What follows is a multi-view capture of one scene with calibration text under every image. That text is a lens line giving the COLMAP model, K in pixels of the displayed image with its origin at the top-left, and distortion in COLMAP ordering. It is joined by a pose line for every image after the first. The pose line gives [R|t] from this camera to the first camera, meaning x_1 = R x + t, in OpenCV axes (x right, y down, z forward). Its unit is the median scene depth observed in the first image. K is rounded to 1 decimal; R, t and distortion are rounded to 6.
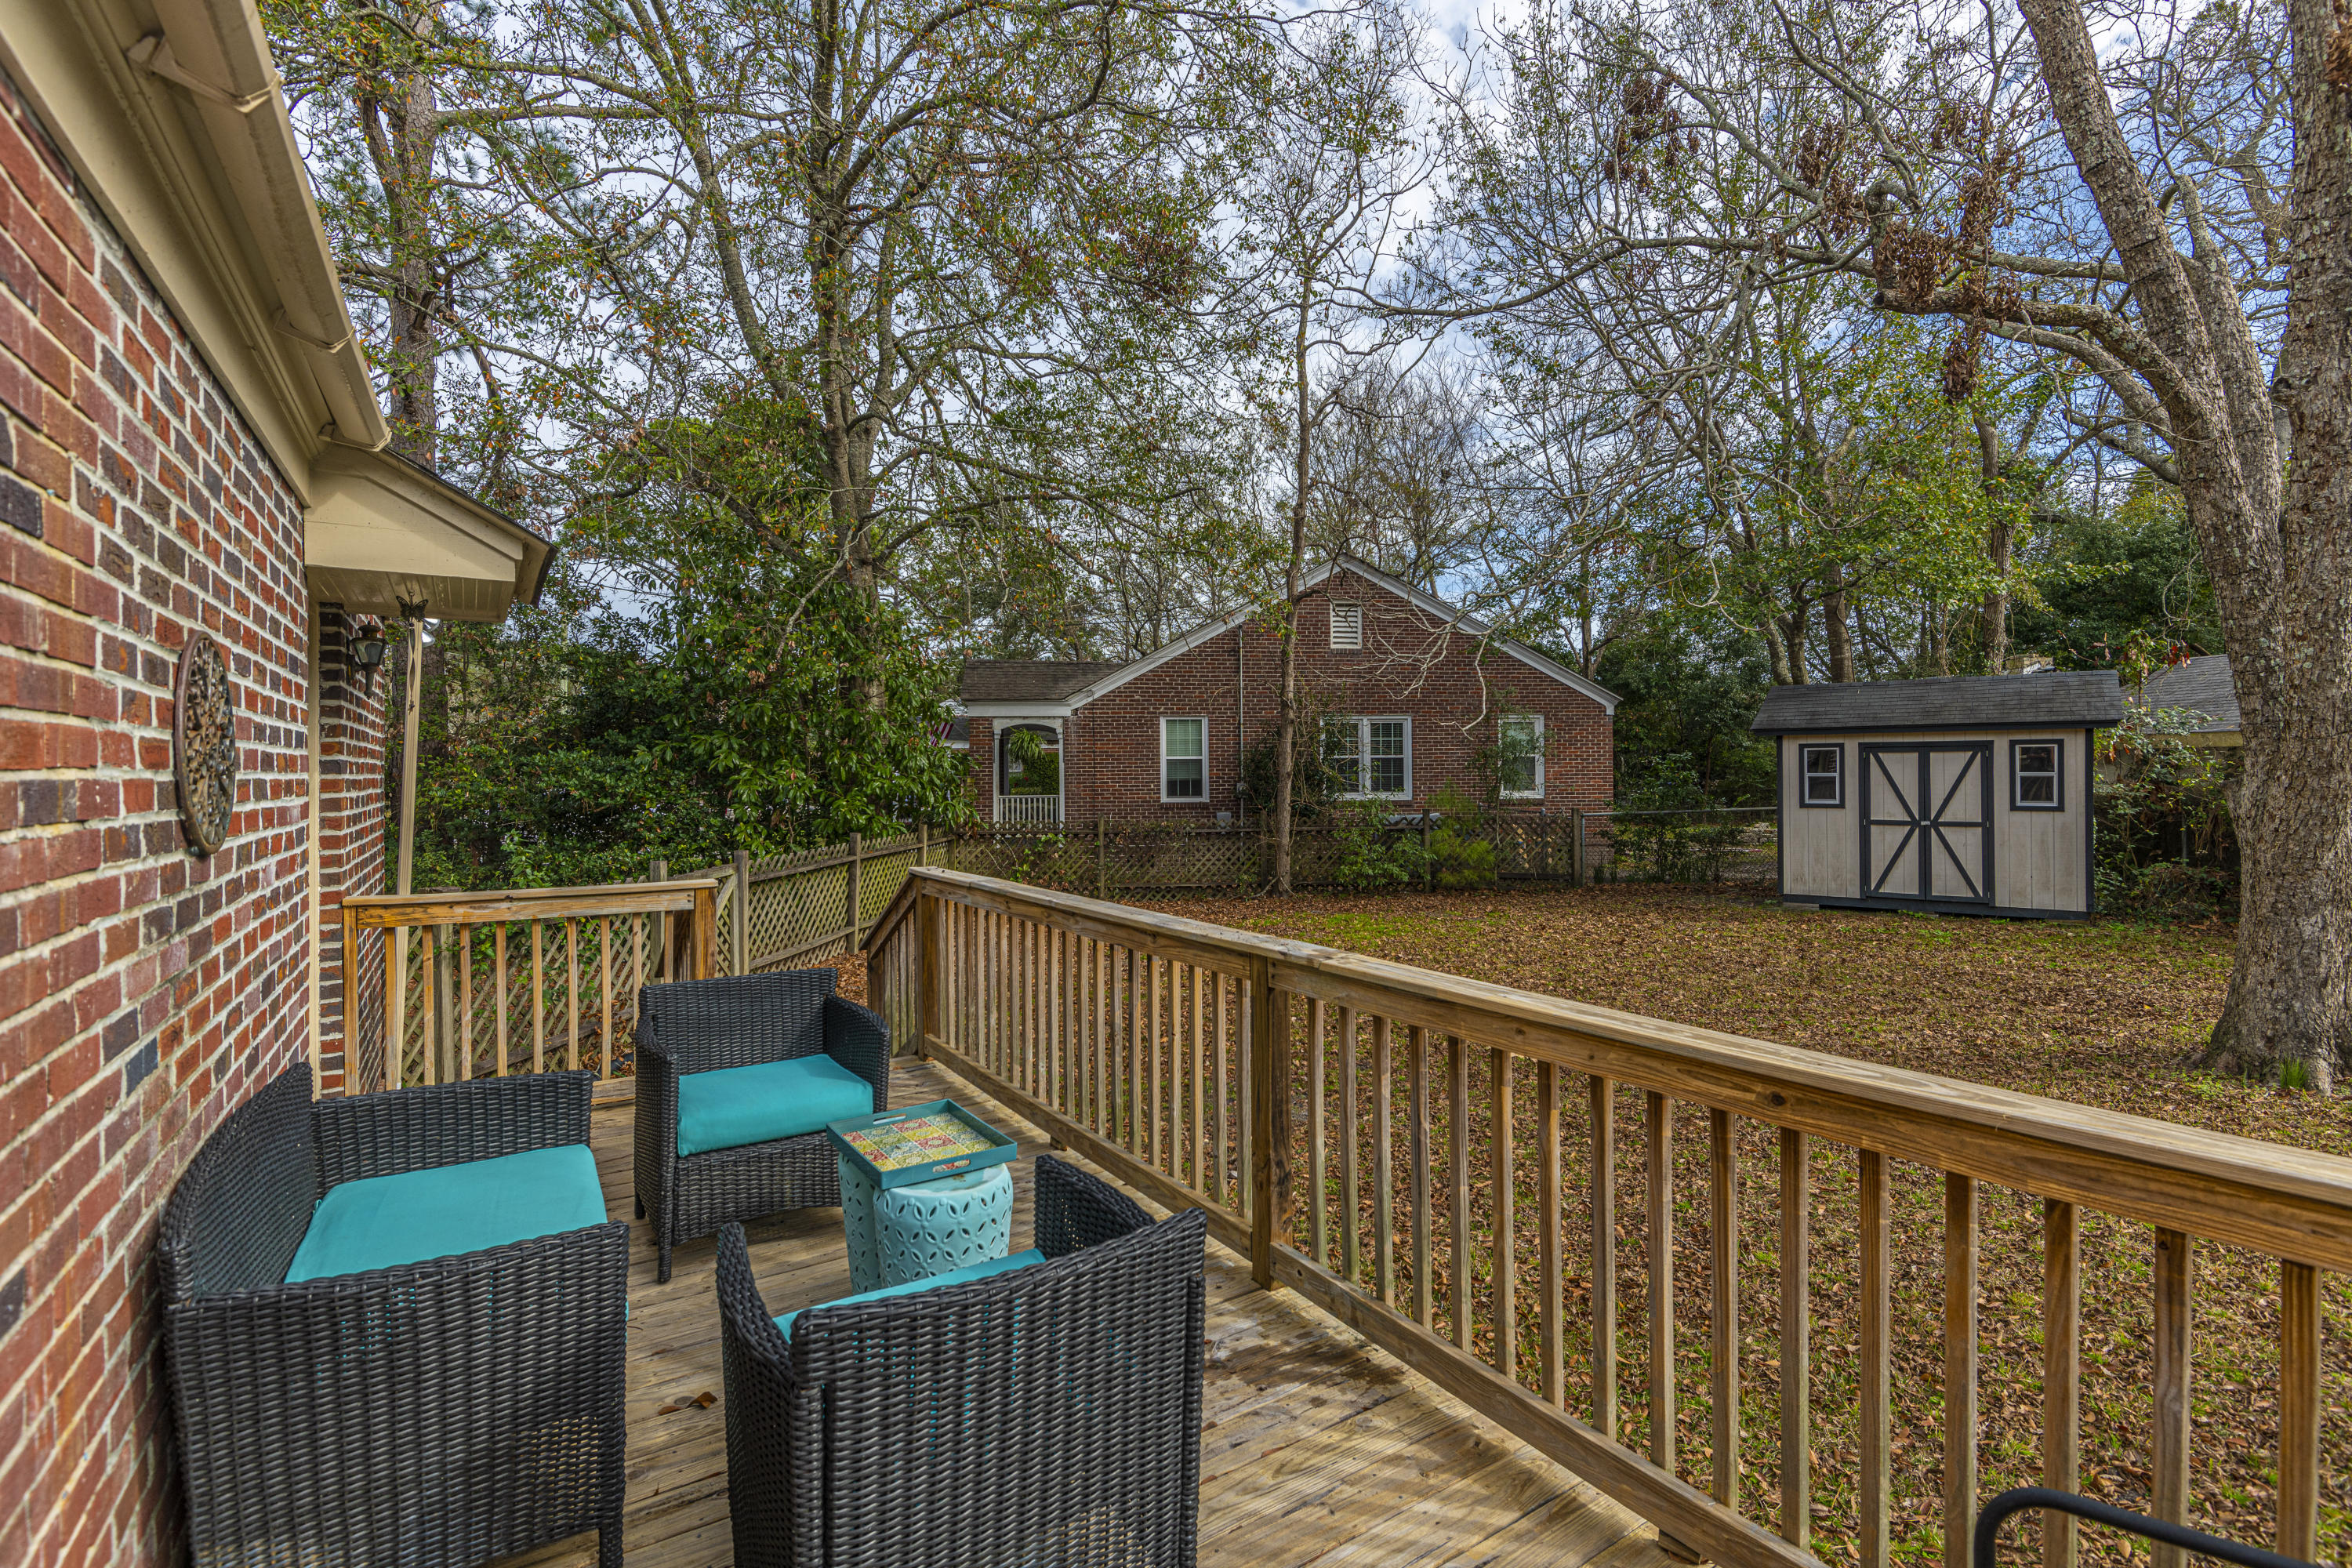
lens RADIAL K [[1059.5, 0, 1181.4], [0, 1059.5, 767.4], [0, 0, 1]] dist [0.037072, -0.035798]
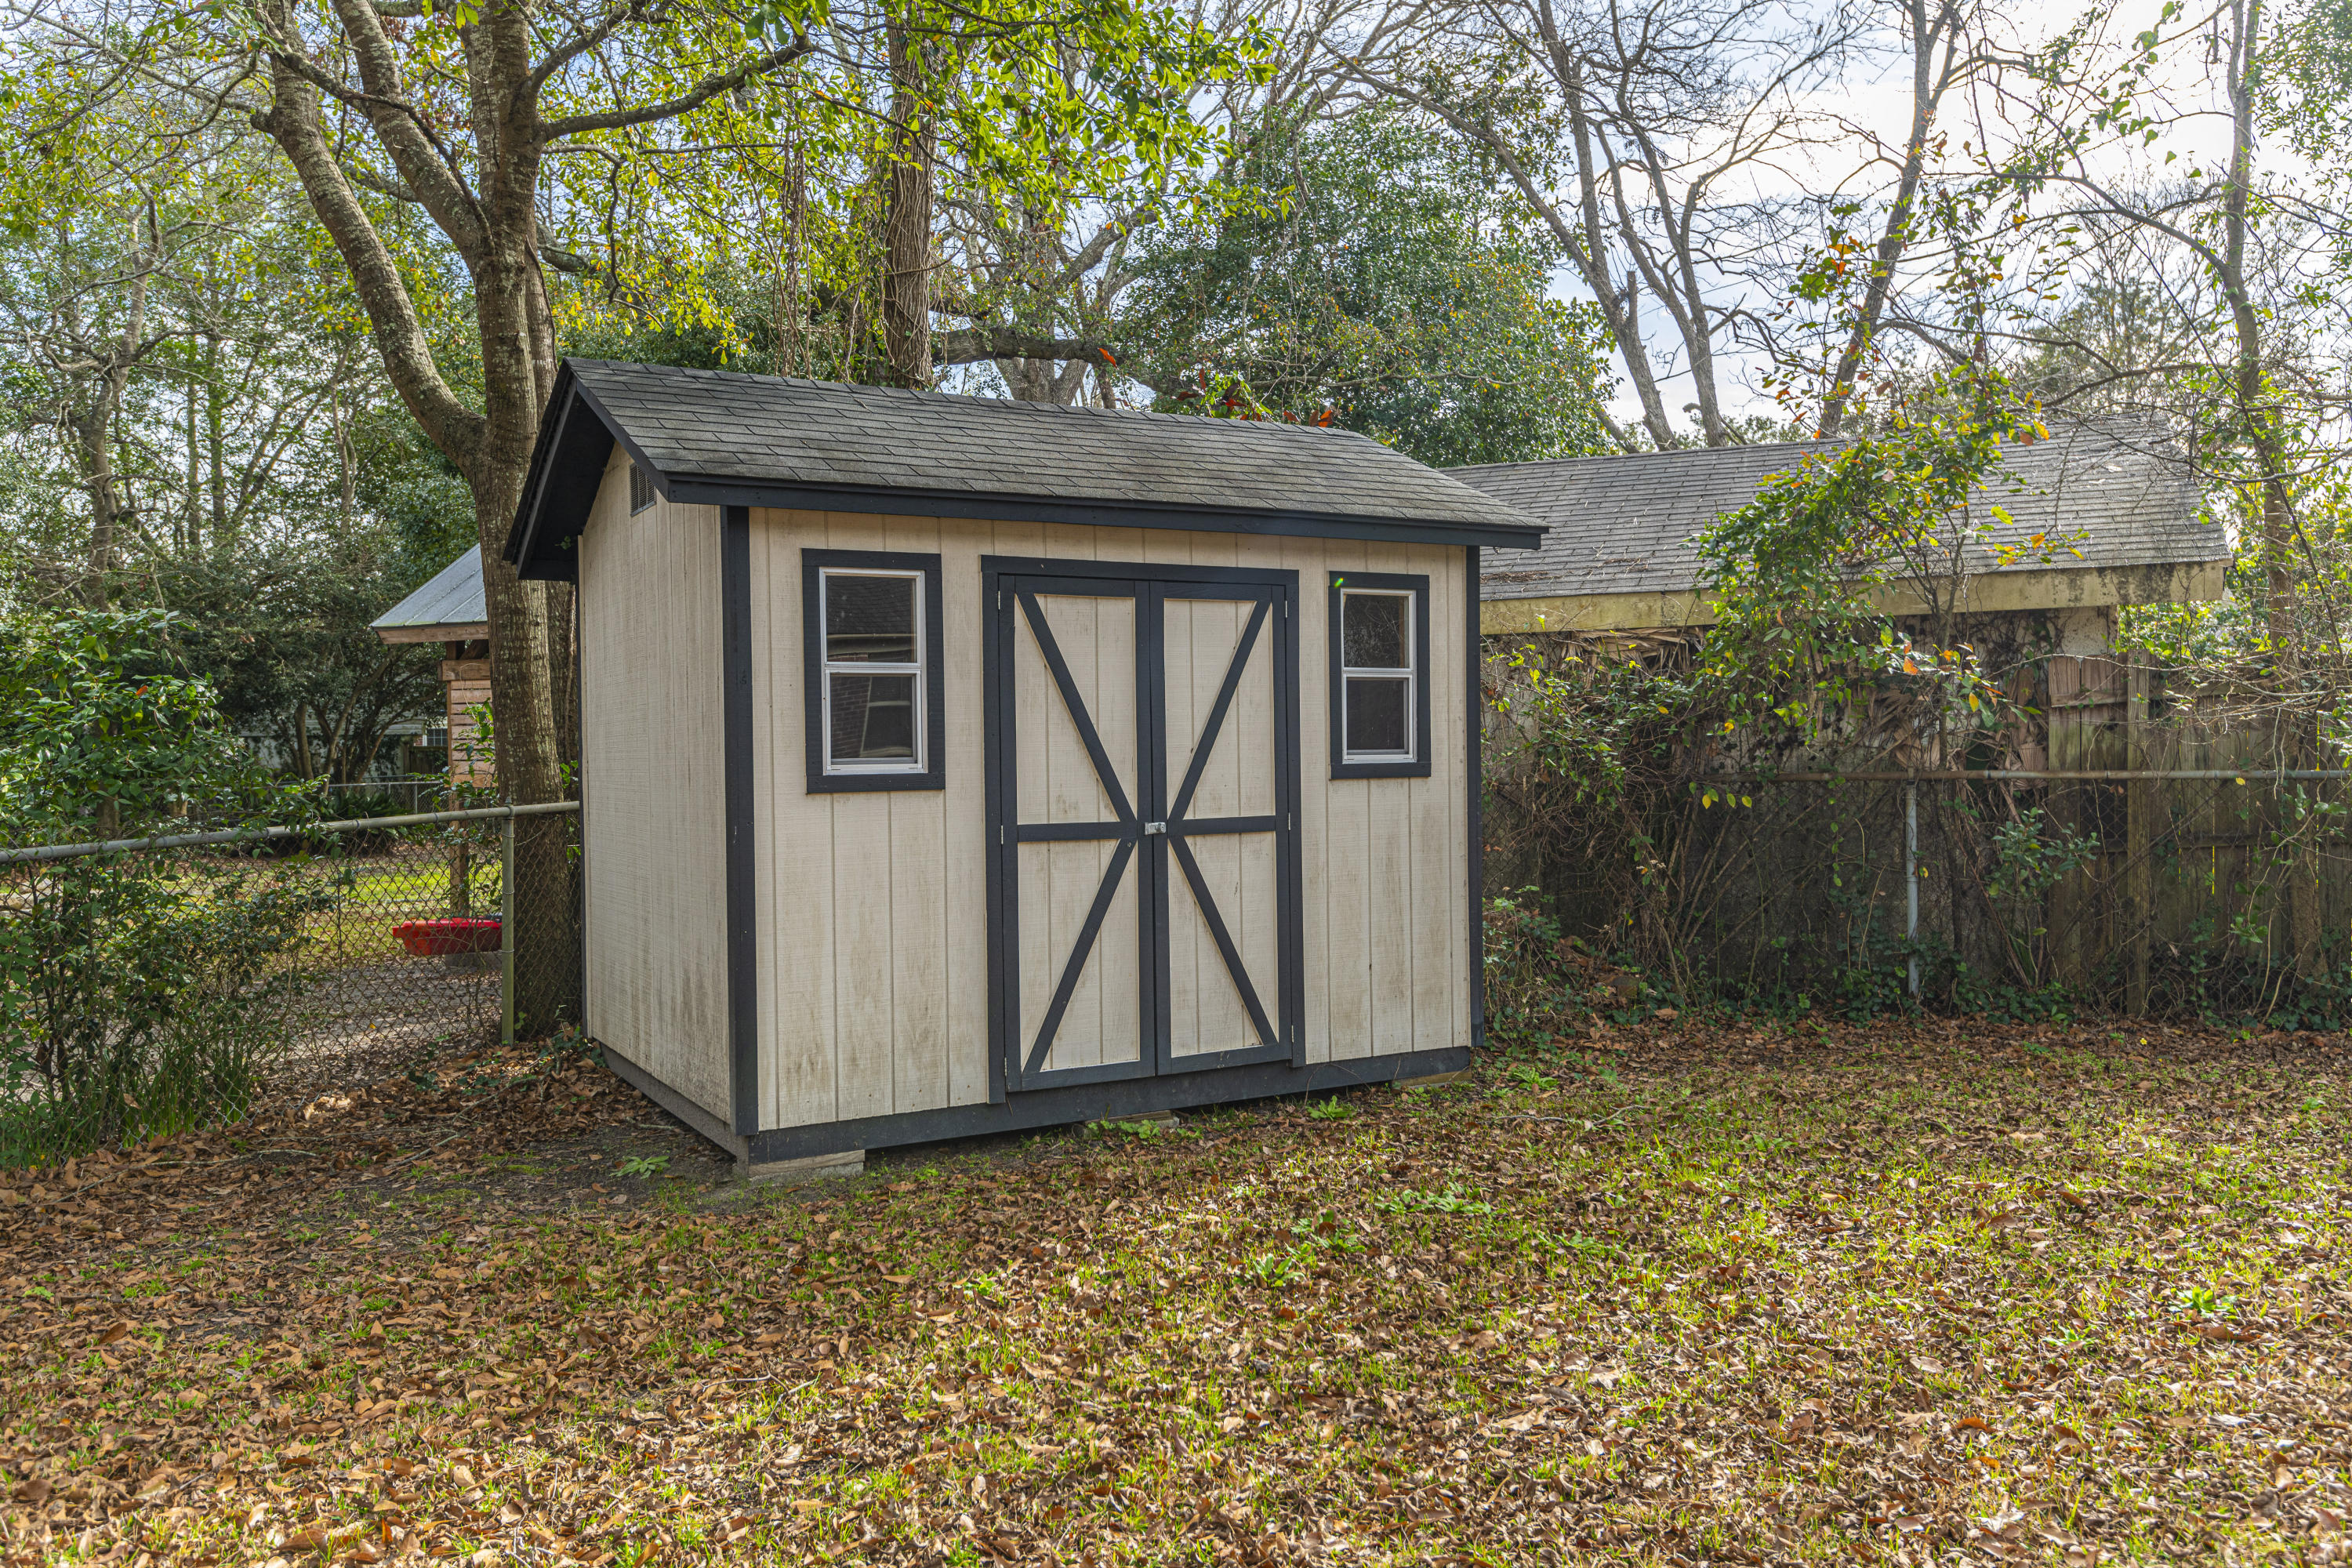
lens RADIAL K [[1778.1, 0, 1173.6], [0, 1778.1, 765.6], [0, 0, 1]] dist [0.000658, -0.002921]
pose [[0.368429, -0.005596, 0.929639, 0.210728], [0.012722, 0.999919, 0.000977, 0.032041], [-0.929569, 0.011466, 0.368470, 0.766897]]
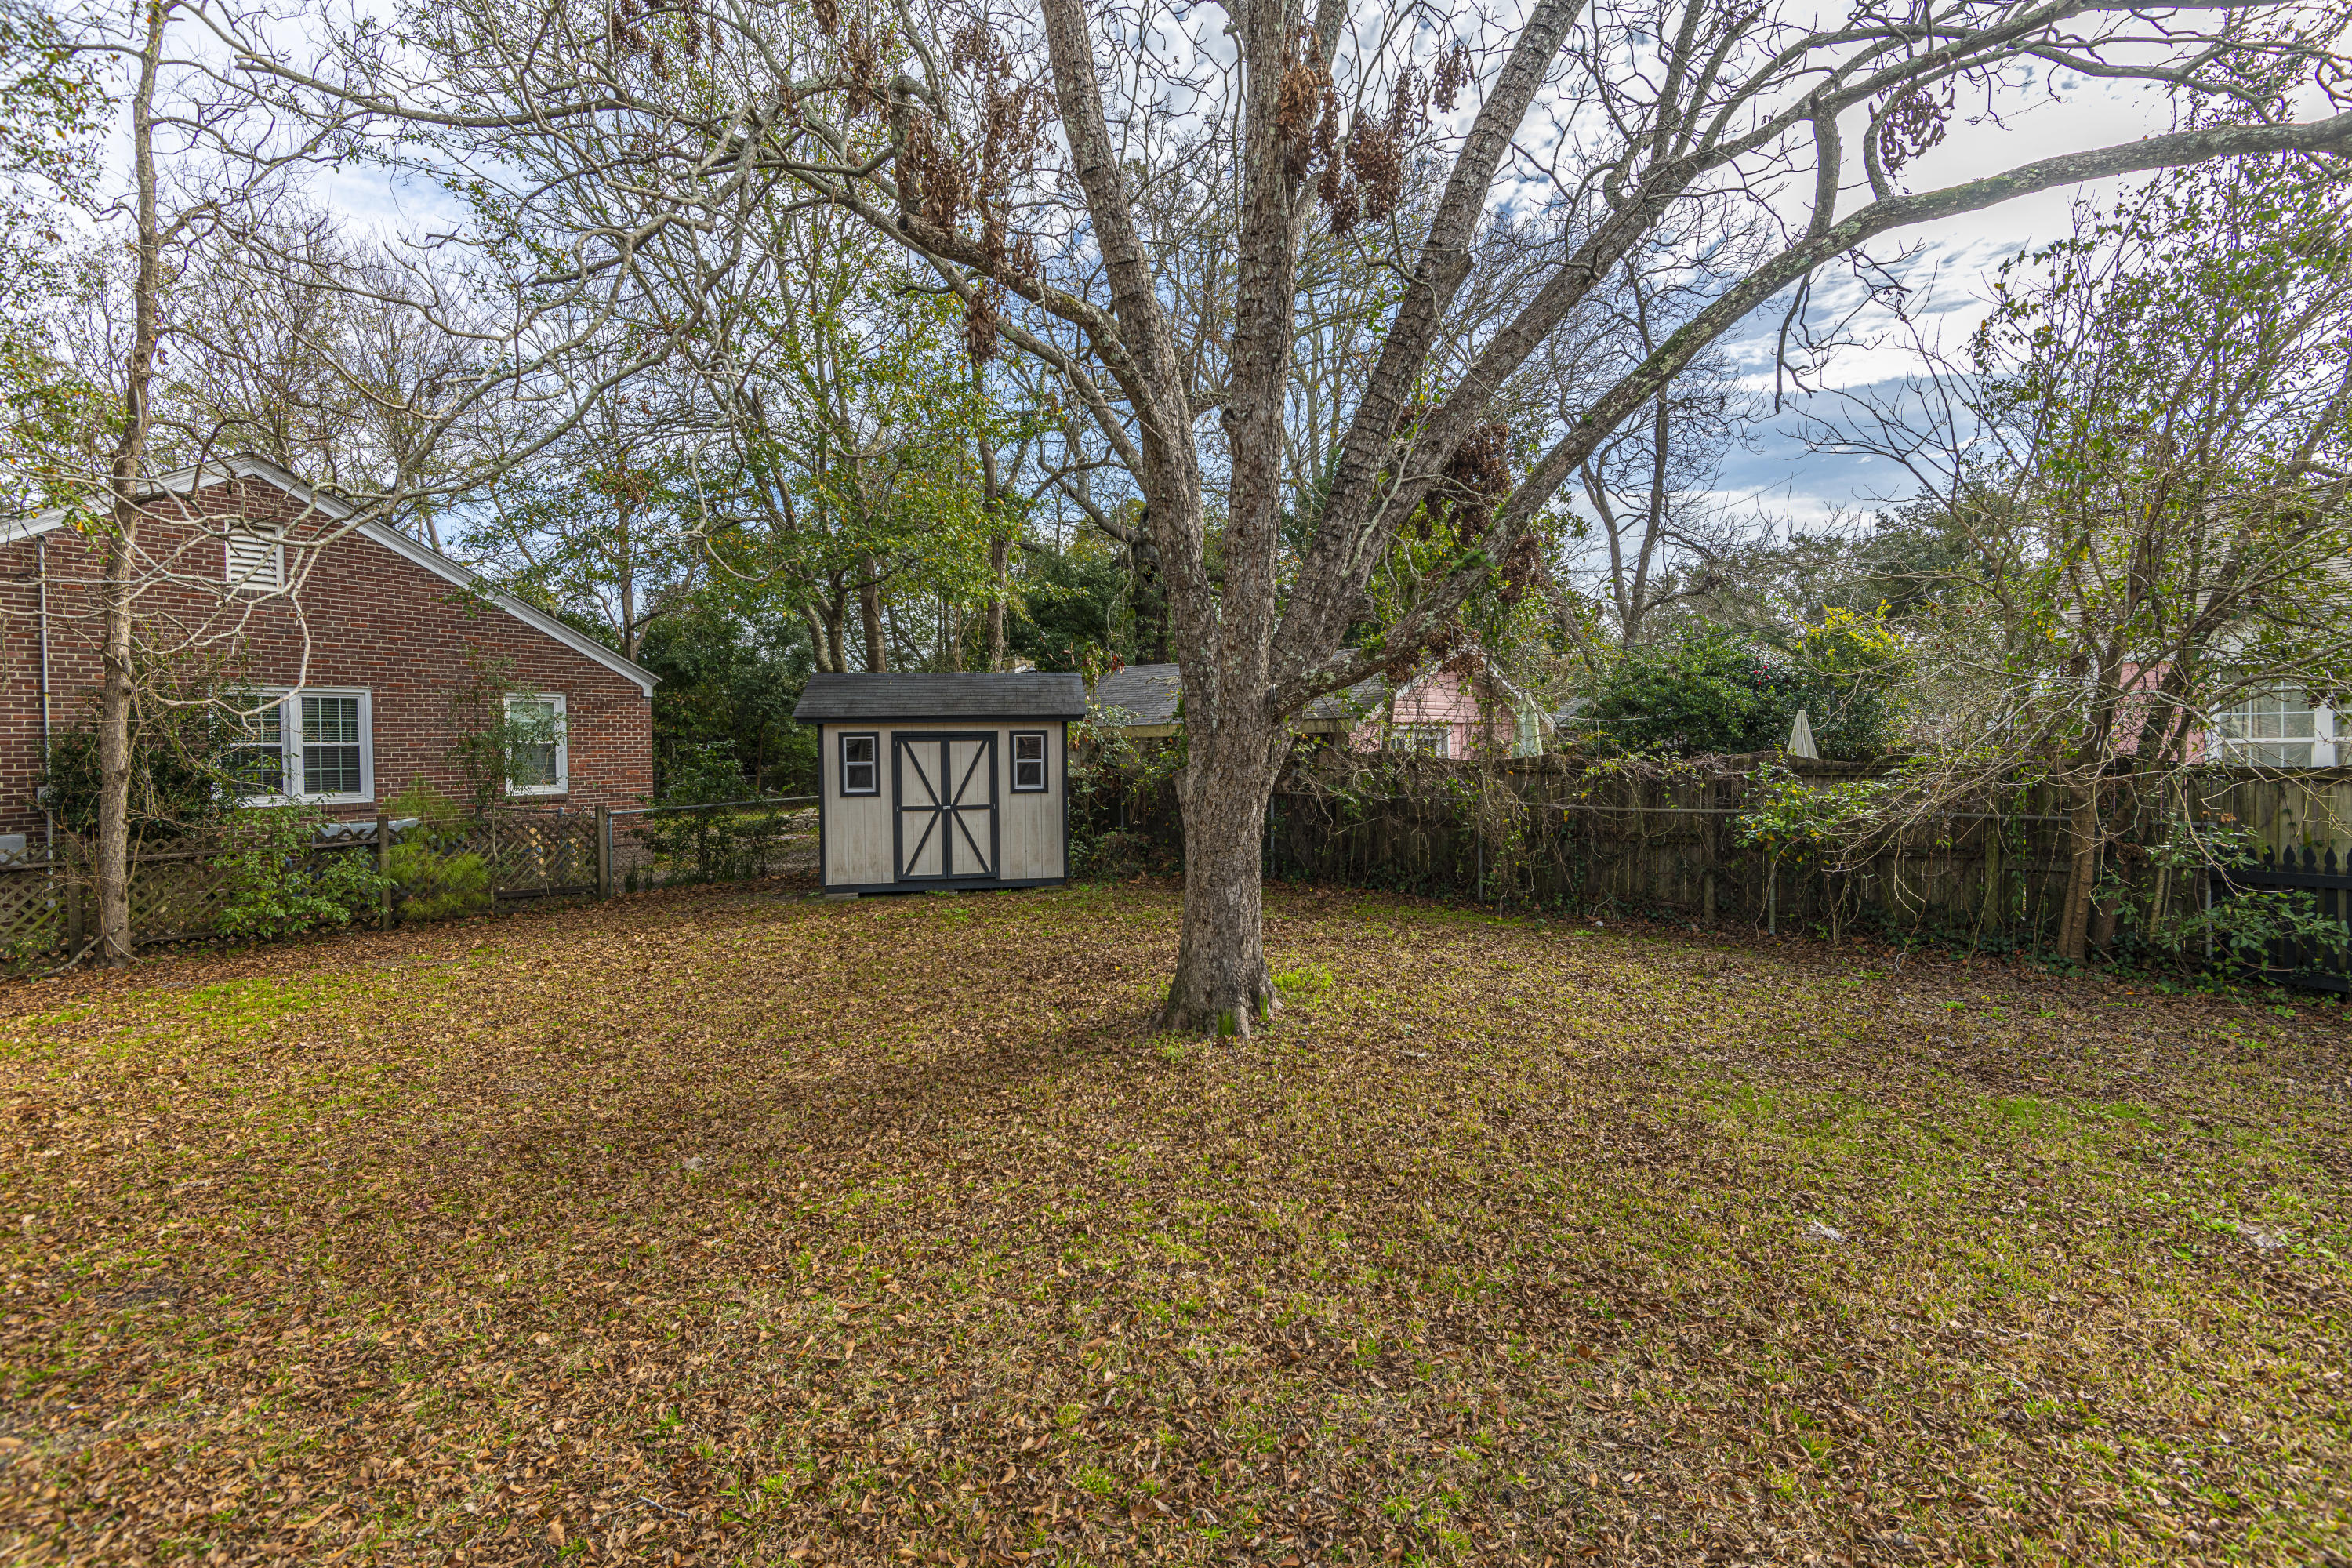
lens RADIAL K [[1059.5, 0, 1181.4], [0, 1059.5, 767.4], [0, 0, 1]] dist [0.037072, -0.035798]
pose [[0.674865, -0.017816, 0.737726, 0.068225], [0.006569, 0.999814, 0.018136, -0.005586], [-0.737912, -0.007393, 0.674856, 0.105549]]
